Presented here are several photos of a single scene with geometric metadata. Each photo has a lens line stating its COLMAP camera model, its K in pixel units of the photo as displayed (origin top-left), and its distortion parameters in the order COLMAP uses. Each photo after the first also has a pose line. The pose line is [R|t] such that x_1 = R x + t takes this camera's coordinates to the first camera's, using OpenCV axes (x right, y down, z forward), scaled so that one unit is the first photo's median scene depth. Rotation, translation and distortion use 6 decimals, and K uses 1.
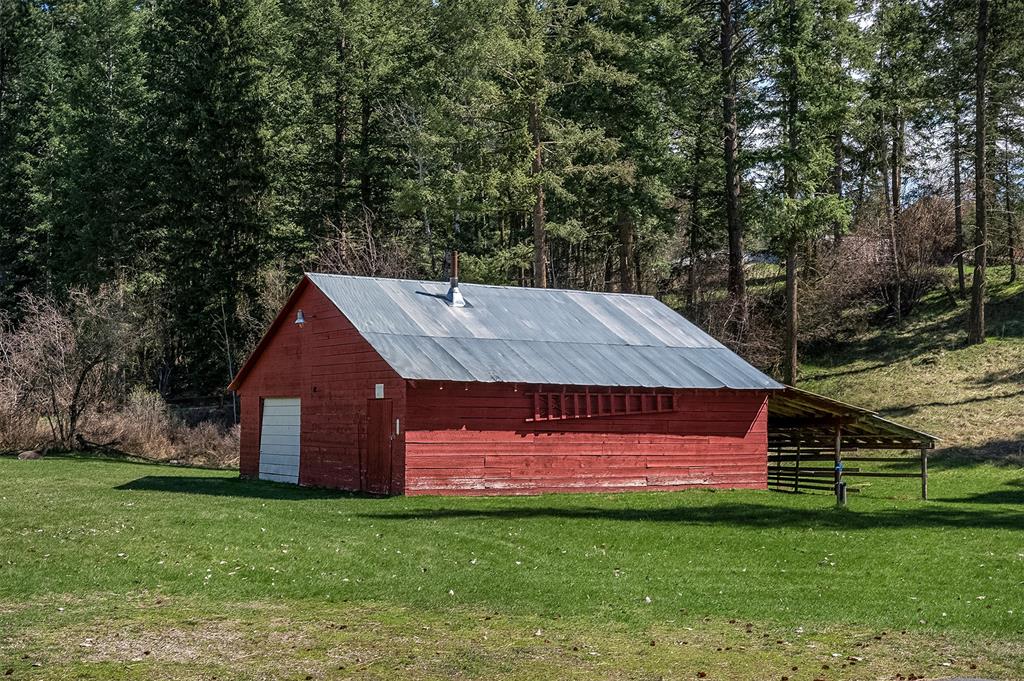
lens RADIAL K [[1162.8, 0, 511.9], [0, 1162.8, 339.9], [0, 0, 1]] dist [0.029605, 0.000000]
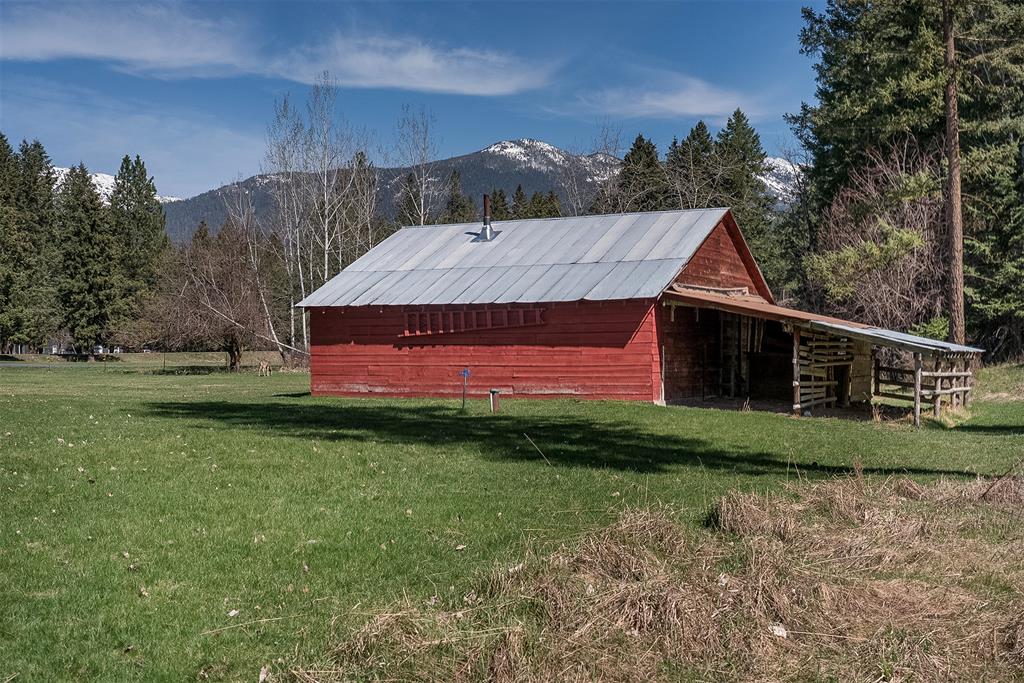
lens RADIAL K [[1162.8, 0, 512.6], [0, 1162.8, 341.5], [0, 0, 1]] dist [0.029605, 0.000000]
pose [[0.569099, -0.028267, -0.821783, 0.994038], [0.062411, 0.998011, 0.008892, 0.066992], [0.819897, -0.056349, 0.569732, 0.387663]]
